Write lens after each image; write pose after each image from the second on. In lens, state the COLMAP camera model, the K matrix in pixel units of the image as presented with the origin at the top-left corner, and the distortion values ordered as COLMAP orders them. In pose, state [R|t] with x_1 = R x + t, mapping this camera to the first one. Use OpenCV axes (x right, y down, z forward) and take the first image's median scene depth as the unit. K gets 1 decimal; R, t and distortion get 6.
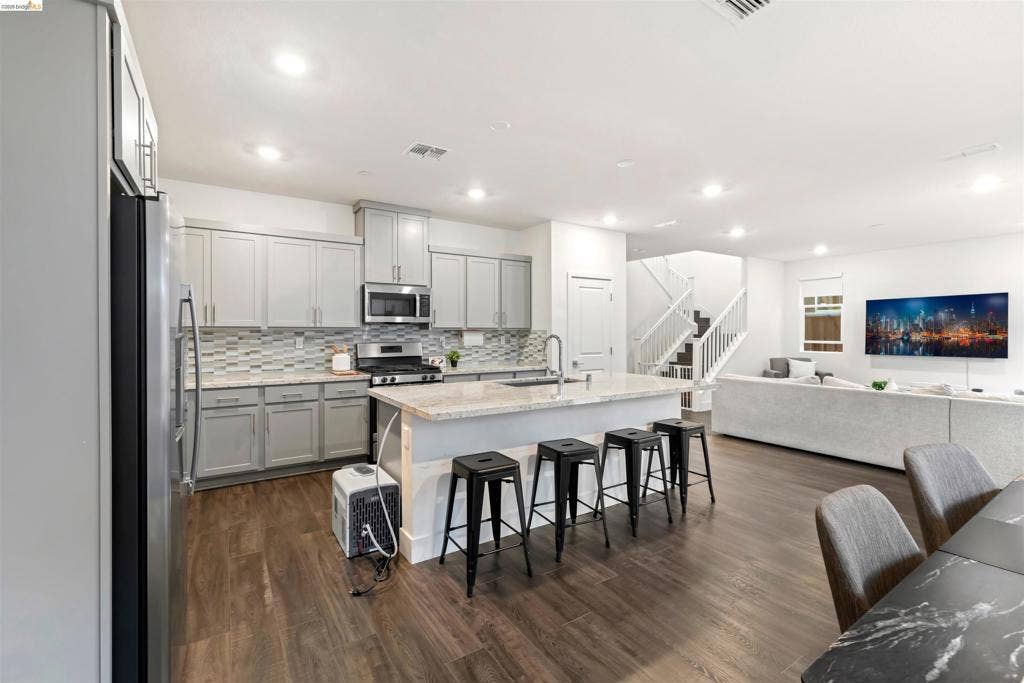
lens RADIAL K [[444.6, 0, 516.1], [0, 444.6, 335.9], [0, 0, 1]] dist [0.000434, 0.000036]
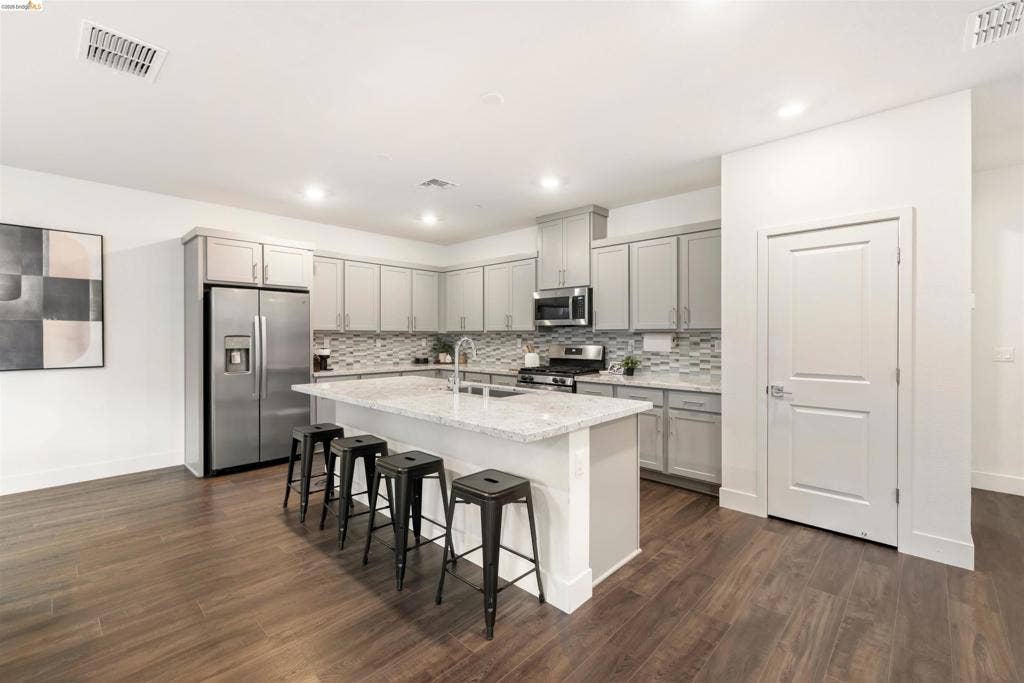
lens RADIAL K [[444.6, 0, 516.1], [0, 444.6, 335.9], [0, 0, 1]] dist [0.000434, 0.000036]
pose [[0.227372, 0.002158, -0.973806, 0.737353], [-0.006563, 0.999978, 0.000683, -0.005964], [0.973786, 0.006236, 0.227381, 0.688618]]
